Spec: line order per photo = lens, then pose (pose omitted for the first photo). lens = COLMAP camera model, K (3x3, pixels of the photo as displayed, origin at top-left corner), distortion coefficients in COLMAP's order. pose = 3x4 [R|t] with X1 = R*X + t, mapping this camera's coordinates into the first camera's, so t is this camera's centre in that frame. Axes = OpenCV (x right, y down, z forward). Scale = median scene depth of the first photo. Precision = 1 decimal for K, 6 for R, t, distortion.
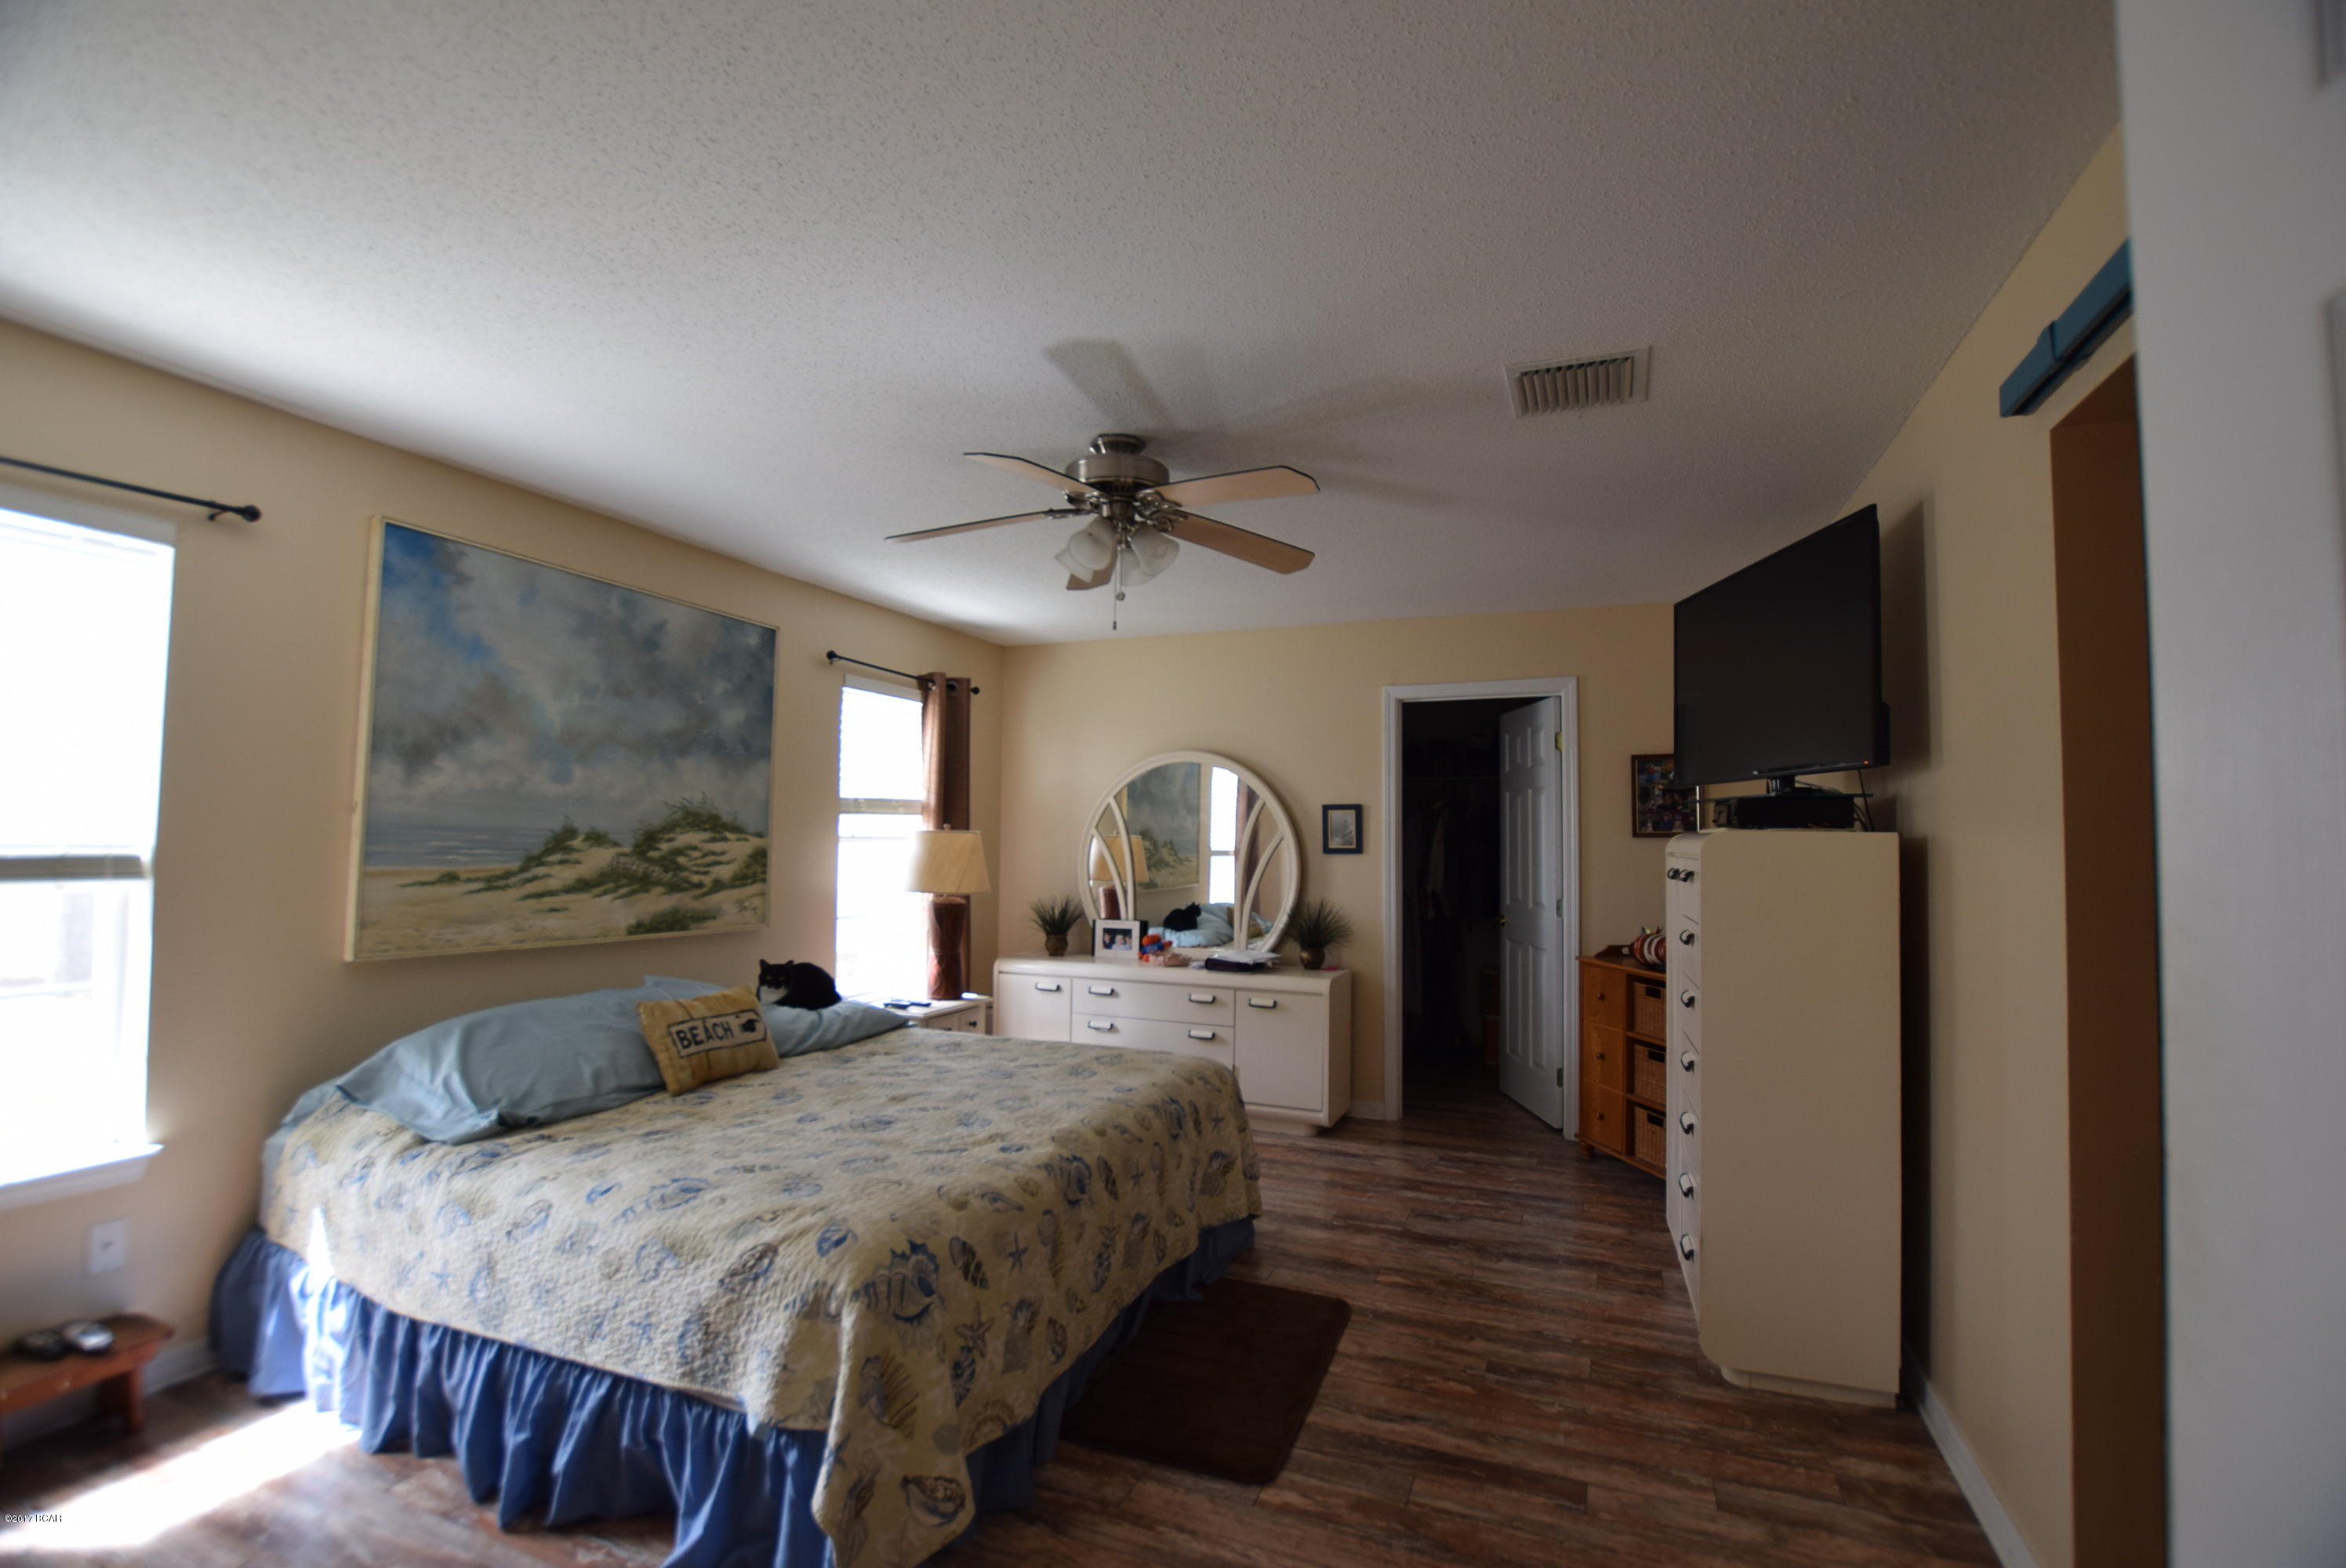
lens RADIAL K [[1035.4, 0, 1182.1], [0, 1035.4, 787.6], [0, 0, 1]] dist [-0.032547, 0.003024]
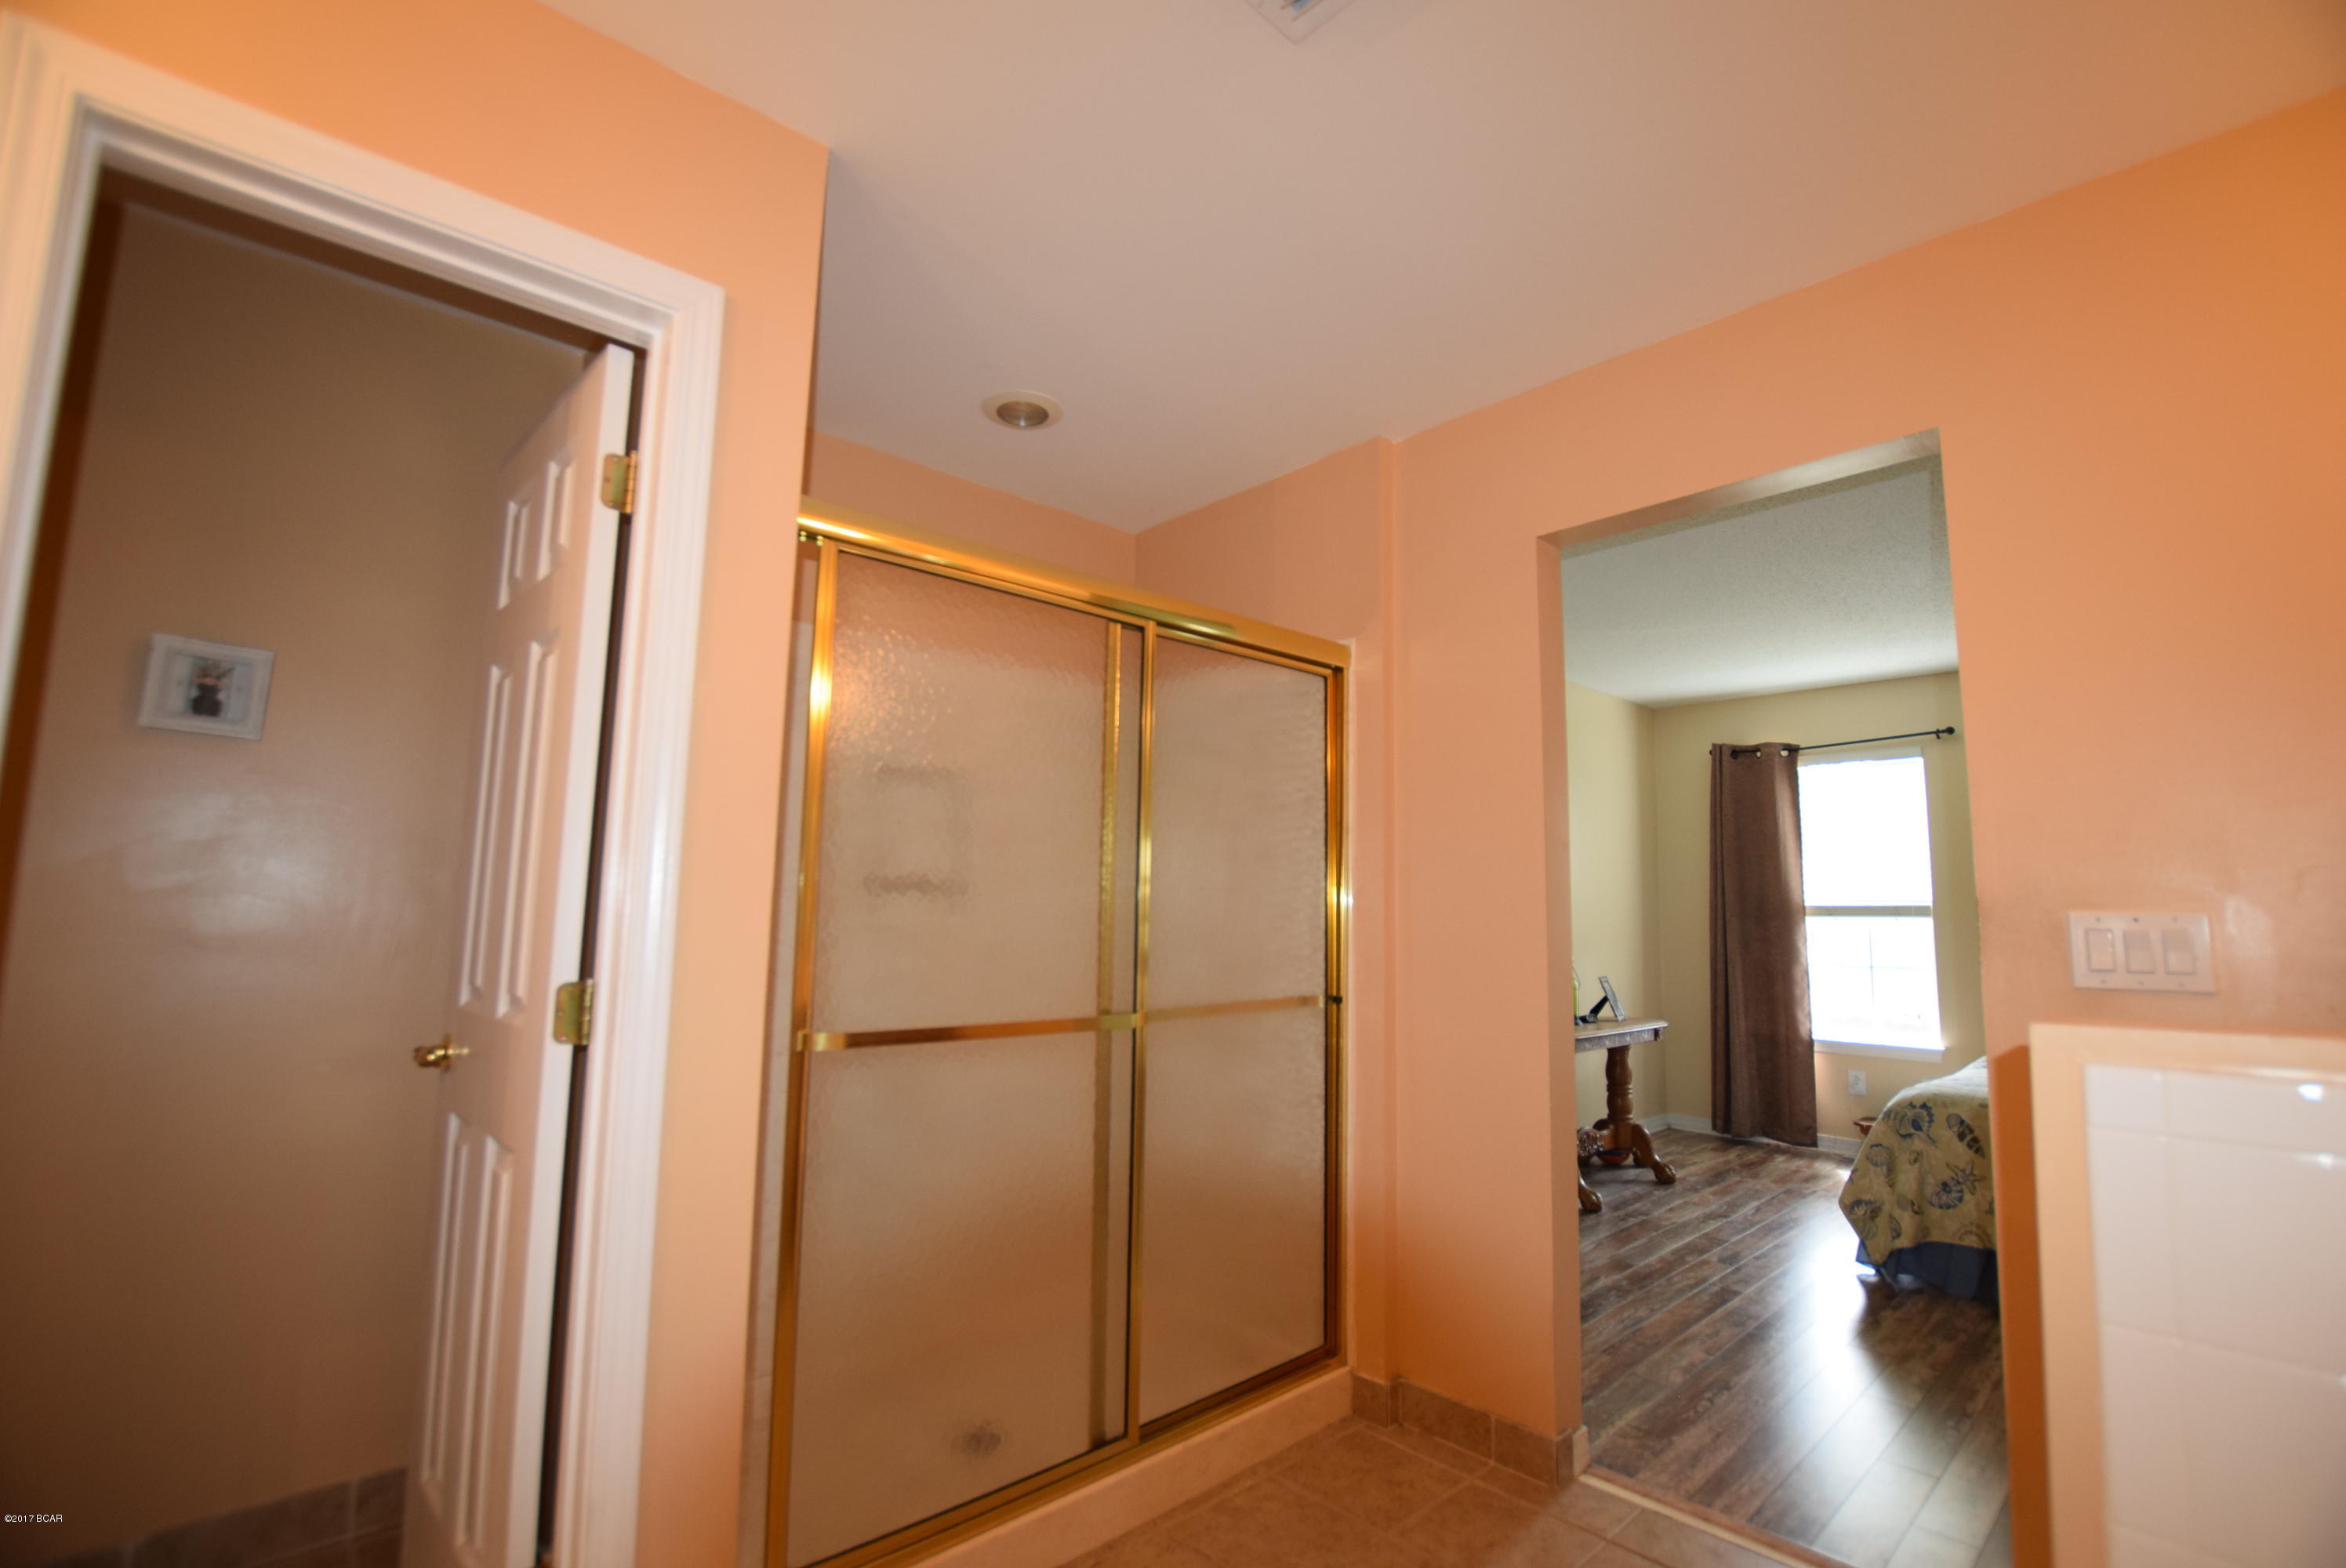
lens RADIAL K [[1032.6, 0, 1166.2], [0, 1032.6, 787.6], [0, 0, 1]] dist [-0.027796, 0.000039]
pose [[-0.434989, -0.126575, -0.891495, 1.067369], [0.021782, 0.988302, -0.150948, 0.073514], [0.900172, -0.085079, -0.427143, 0.331131]]
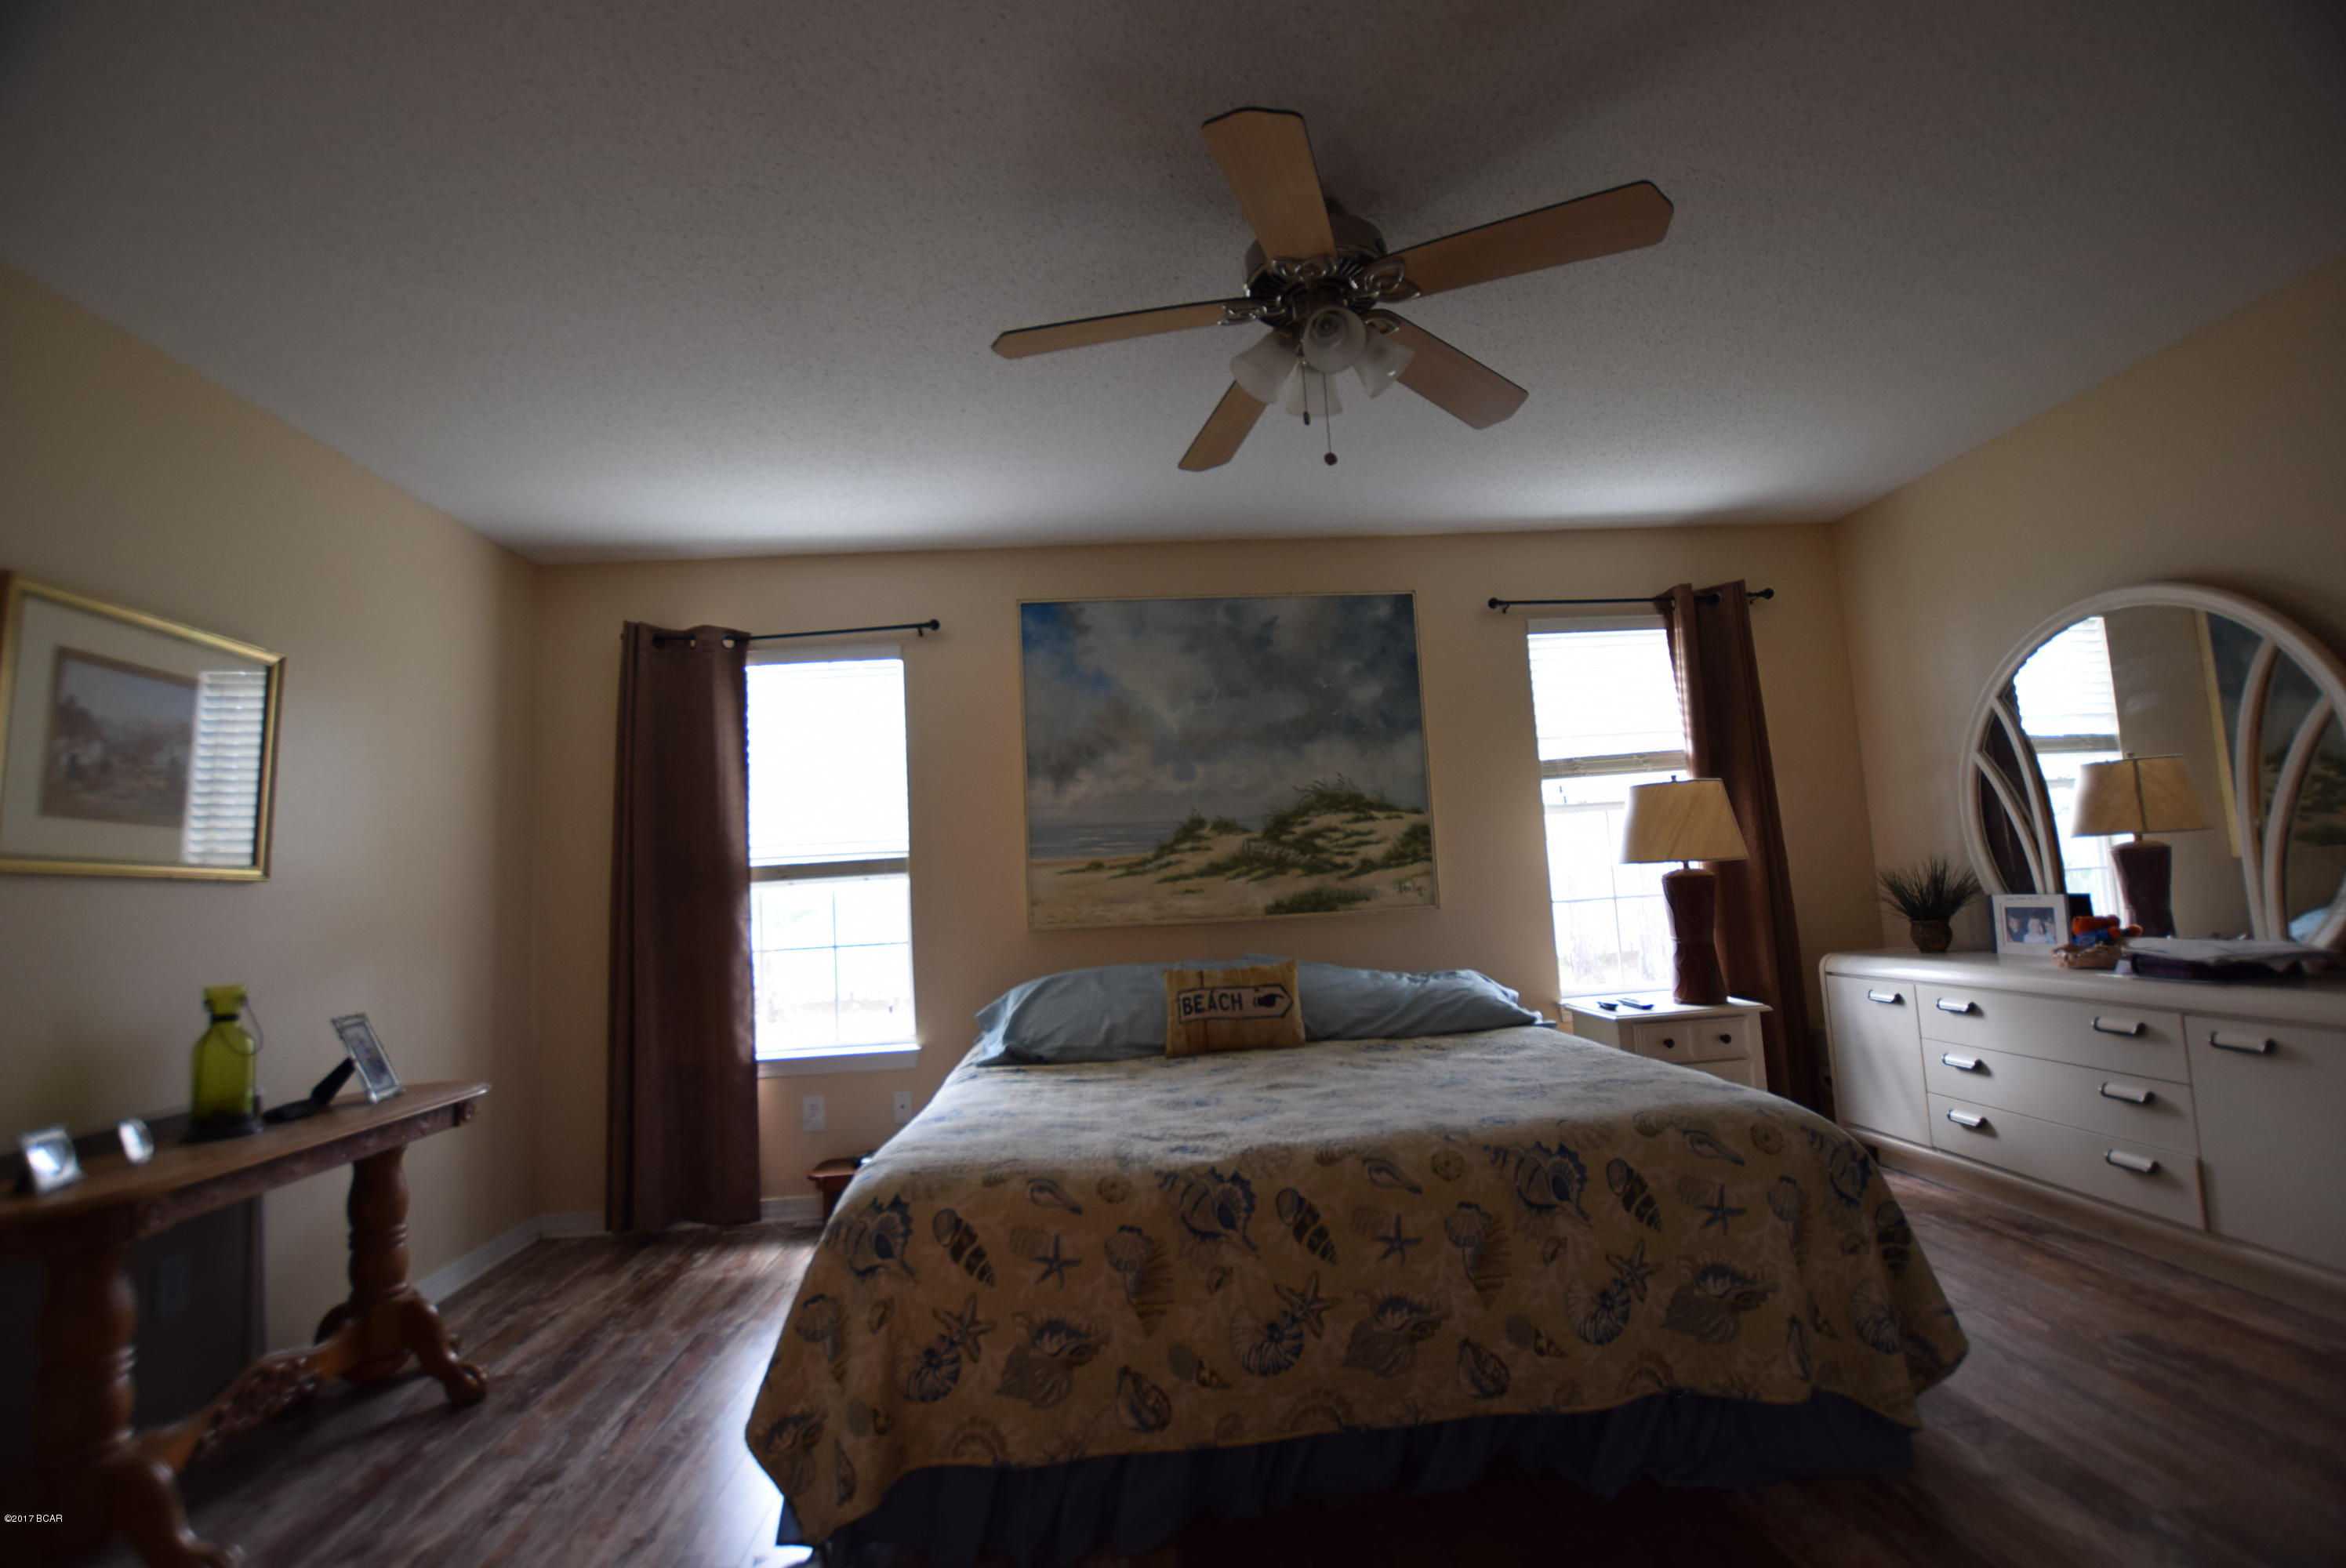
lens RADIAL K [[1035.4, 0, 1182.1], [0, 1035.4, 787.6], [0, 0, 1]] dist [-0.032547, 0.003024]
pose [[0.439283, -0.127846, -0.889205, 0.397282], [0.108966, 0.990096, -0.088521, 0.099812], [0.891716, -0.058008, 0.448863, 0.452202]]
